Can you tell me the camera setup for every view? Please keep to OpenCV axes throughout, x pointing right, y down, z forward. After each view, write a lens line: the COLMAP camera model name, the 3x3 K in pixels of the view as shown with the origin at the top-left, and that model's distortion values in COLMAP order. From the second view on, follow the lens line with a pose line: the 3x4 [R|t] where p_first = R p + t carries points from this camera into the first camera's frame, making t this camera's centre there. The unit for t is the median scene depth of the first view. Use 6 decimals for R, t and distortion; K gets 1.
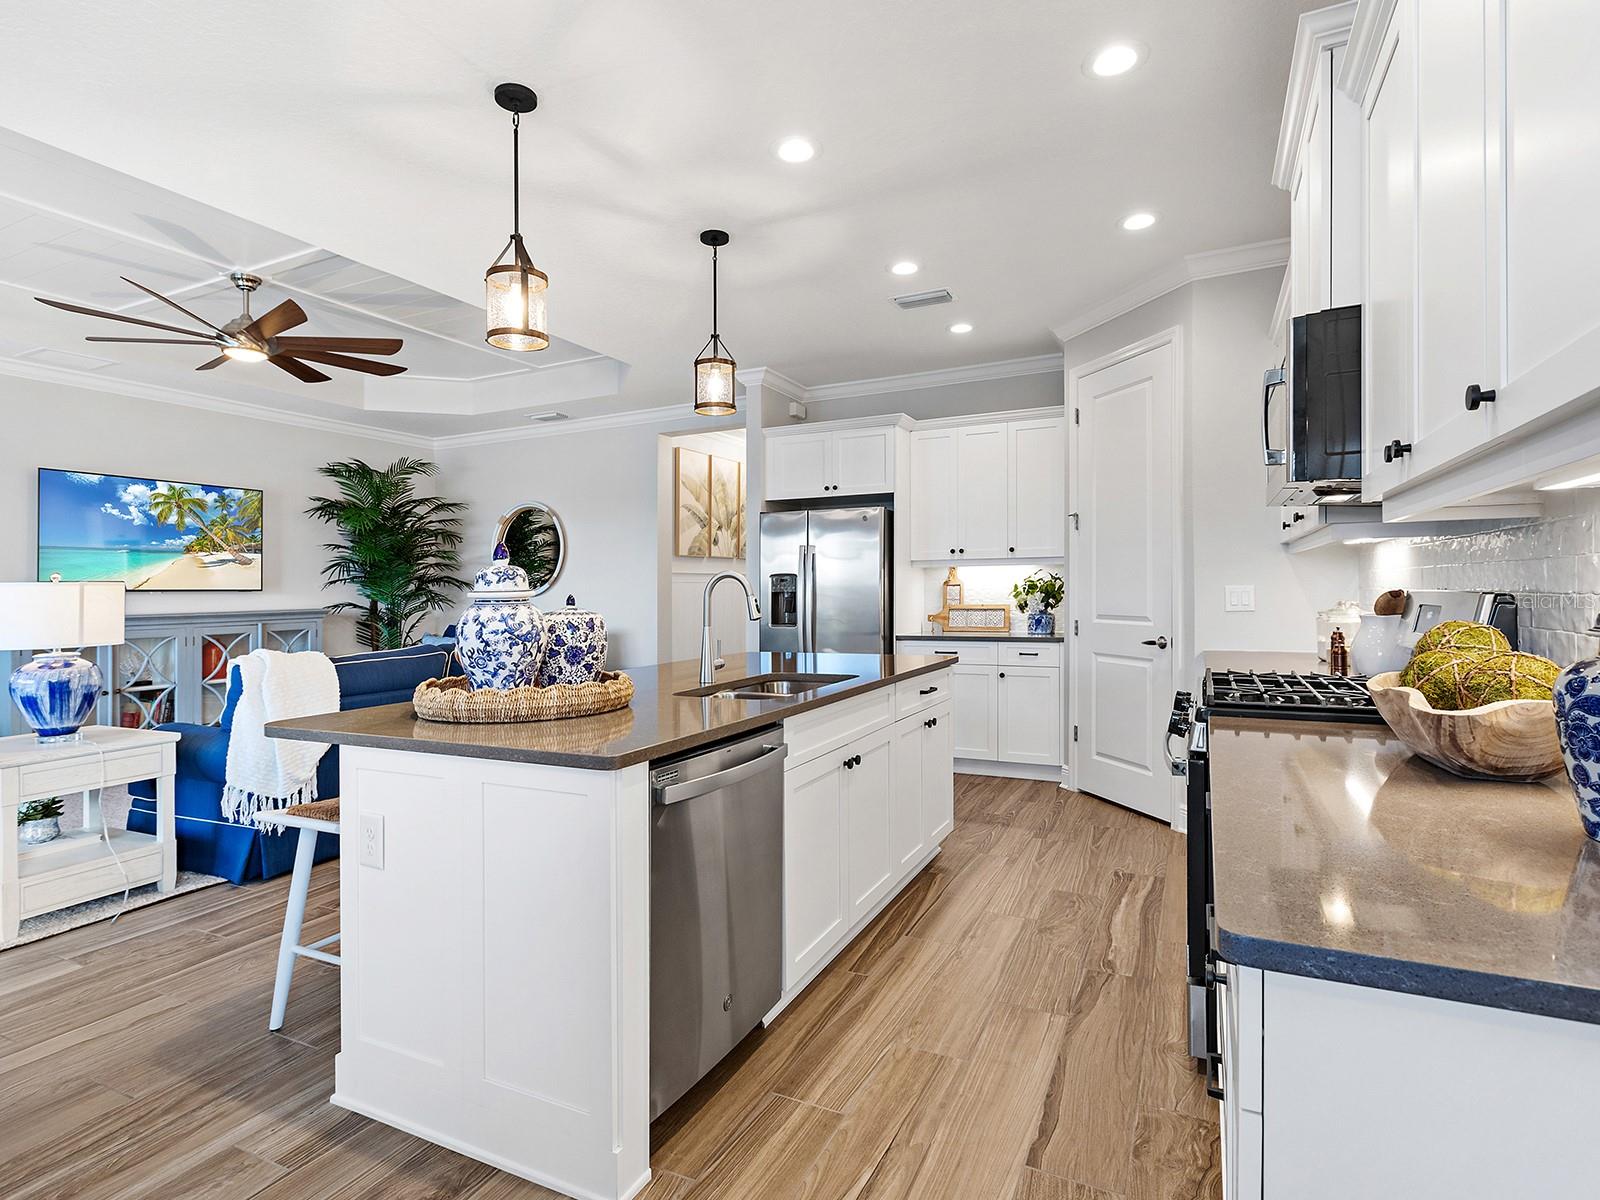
lens RADIAL K [[759.0, 0, 798.5], [0, 759.0, 612.5], [0, 0, 1]] dist [0.001153, 0.000018]
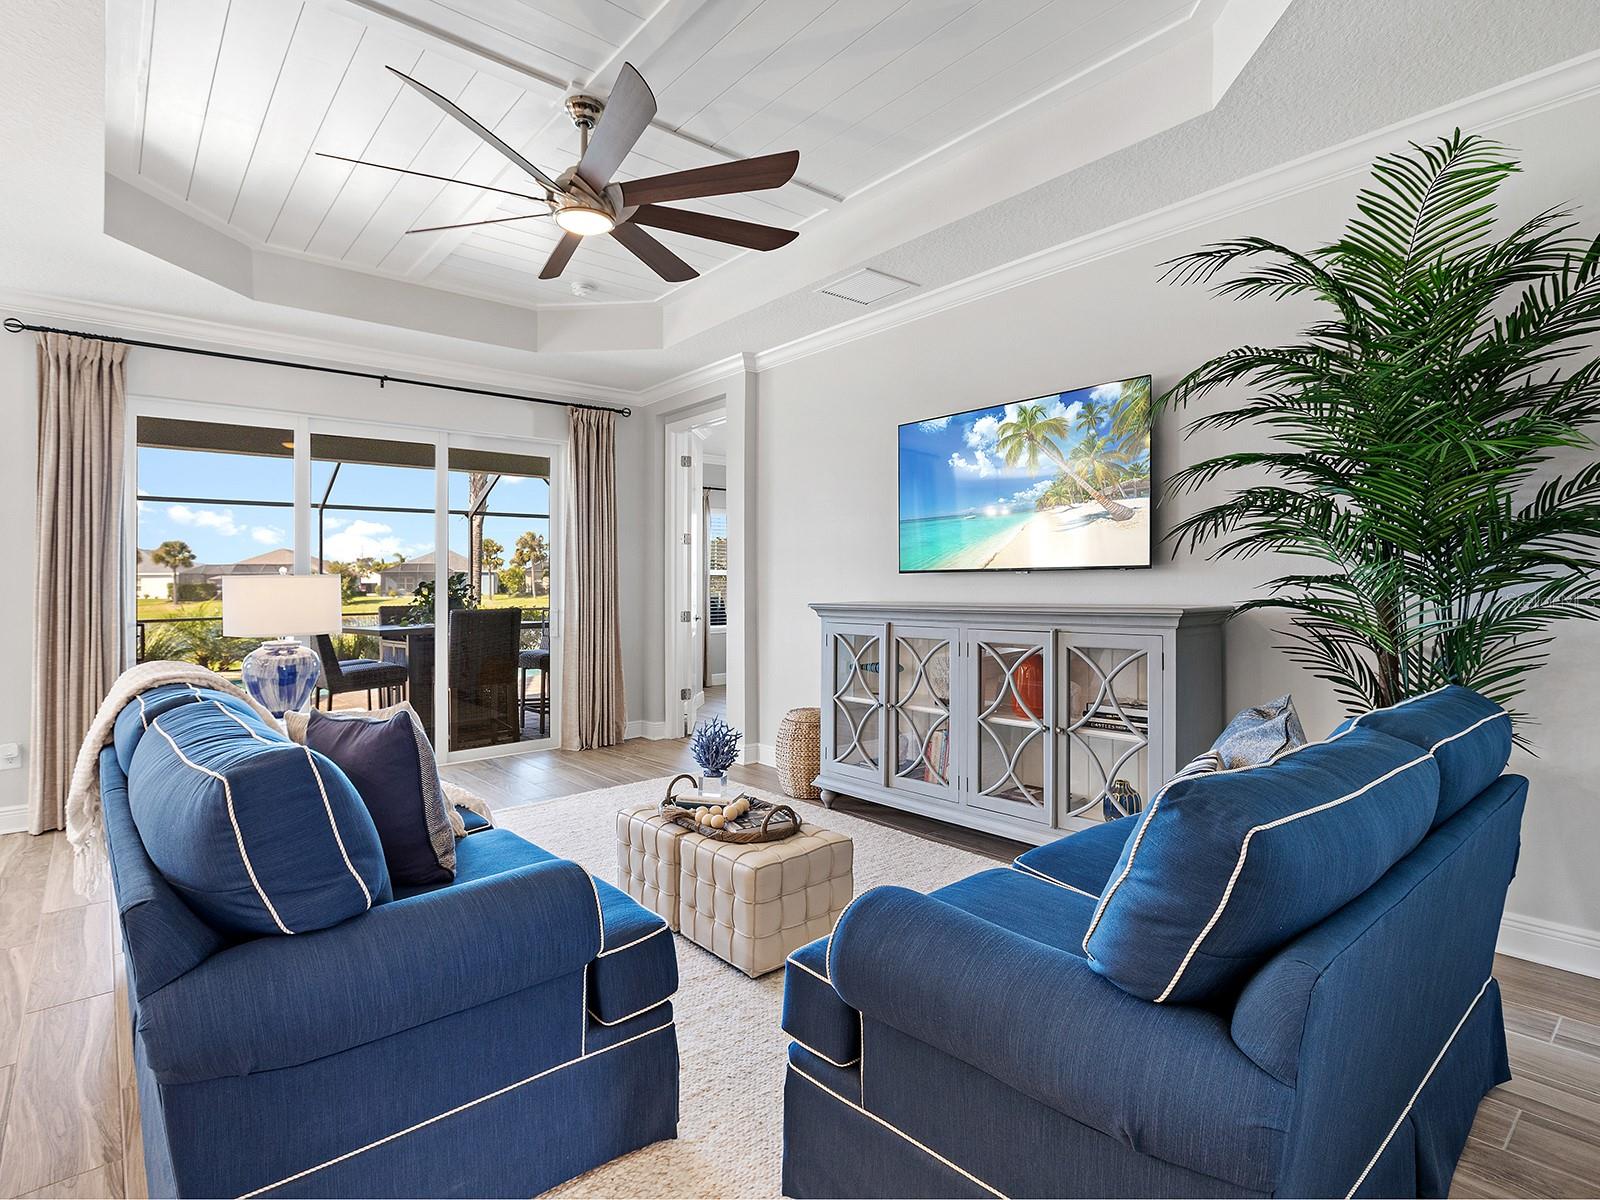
lens RADIAL K [[814.1, 0, 797.0], [0, 814.1, 590.5], [0, 0, 1]] dist [-0.000839, 0.001262]
pose [[-0.370341, 0.016245, -0.928754, -0.111885], [-0.017890, 0.999537, 0.024617, -0.025948], [0.928724, 0.025732, -0.369879, 1.117312]]
